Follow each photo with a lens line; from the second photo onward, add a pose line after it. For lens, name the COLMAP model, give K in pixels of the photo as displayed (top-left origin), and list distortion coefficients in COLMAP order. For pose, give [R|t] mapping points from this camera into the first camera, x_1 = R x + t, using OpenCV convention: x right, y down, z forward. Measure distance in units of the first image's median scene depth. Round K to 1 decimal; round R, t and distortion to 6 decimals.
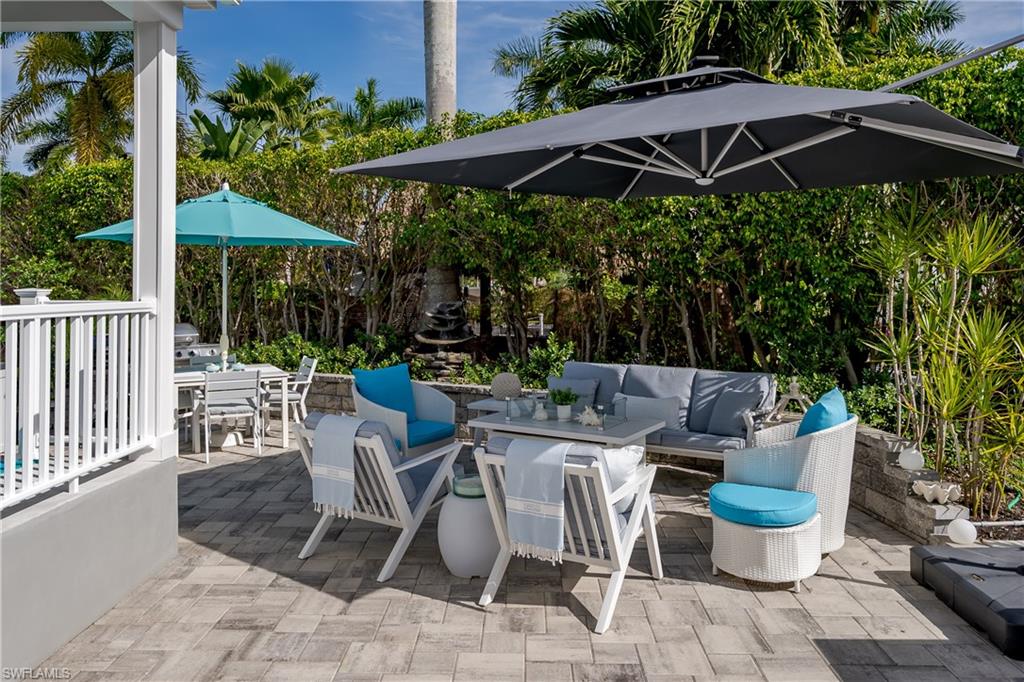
lens RADIAL K [[821.6, 0, 511.7], [0, 821.6, 262.7], [0, 0, 1]] dist [-0.002544, 0.004108]
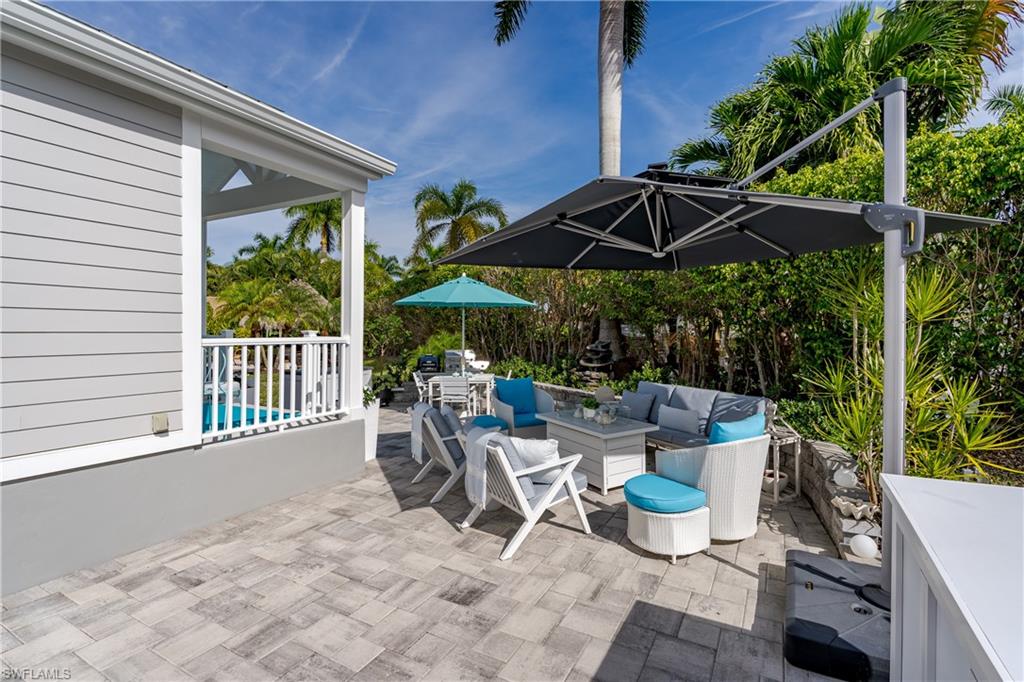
lens RADIAL K [[486.4, 0, 512.1], [0, 486.4, 322.9], [0, 0, 1]] dist [0.001272, 0.000169]
pose [[0.886768, -0.001863, -0.462211, 0.429953], [0.008073, 0.999902, 0.011458, 0.004442], [0.462145, -0.013892, 0.886696, 0.176993]]
